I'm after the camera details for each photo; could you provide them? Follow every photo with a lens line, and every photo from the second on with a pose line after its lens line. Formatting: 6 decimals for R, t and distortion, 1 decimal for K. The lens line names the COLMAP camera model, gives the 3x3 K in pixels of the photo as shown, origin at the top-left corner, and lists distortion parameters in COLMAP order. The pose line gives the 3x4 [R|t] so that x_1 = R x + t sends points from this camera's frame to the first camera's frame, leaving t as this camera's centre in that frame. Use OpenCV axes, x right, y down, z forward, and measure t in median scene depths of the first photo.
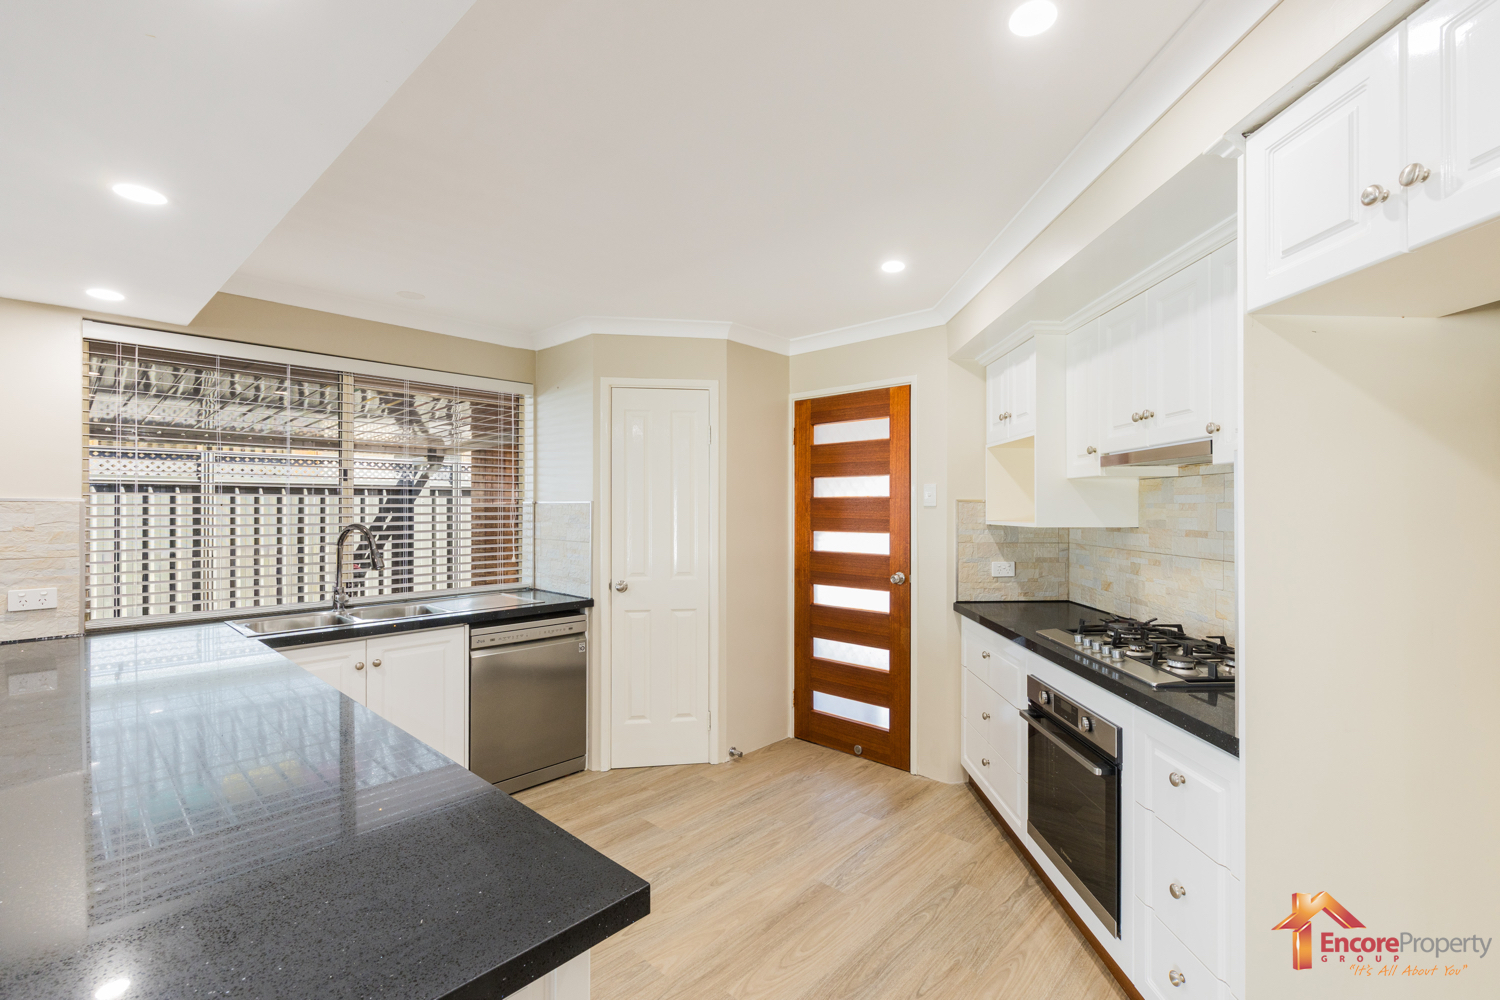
lens RADIAL K [[652.9, 0, 807.2], [0, 652.9, 505.5], [0, 0, 1]] dist [-0.001029, -0.000169]
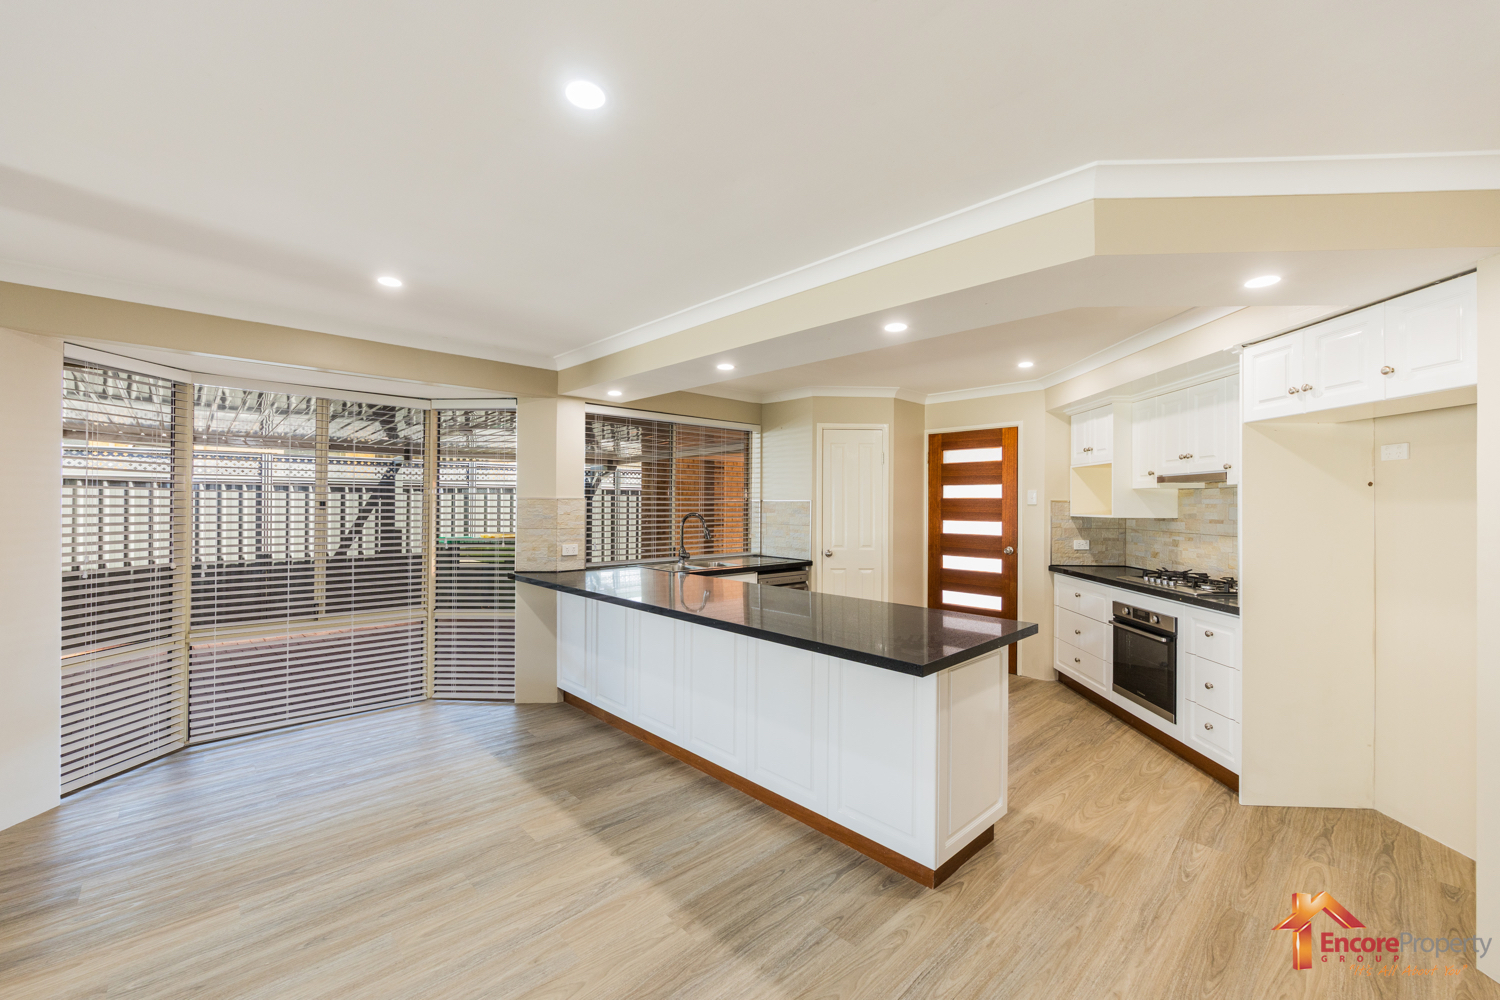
lens RADIAL K [[610.4, 0, 750.0], [0, 610.4, 500.0], [0, 0, 1]] dist [0.000015, 0.000092]
pose [[0.994711, 0.005265, -0.102575, -0.348450], [-0.005595, 0.999980, -0.002928, -0.001732], [0.102557, 0.003486, 0.994721, -0.550029]]
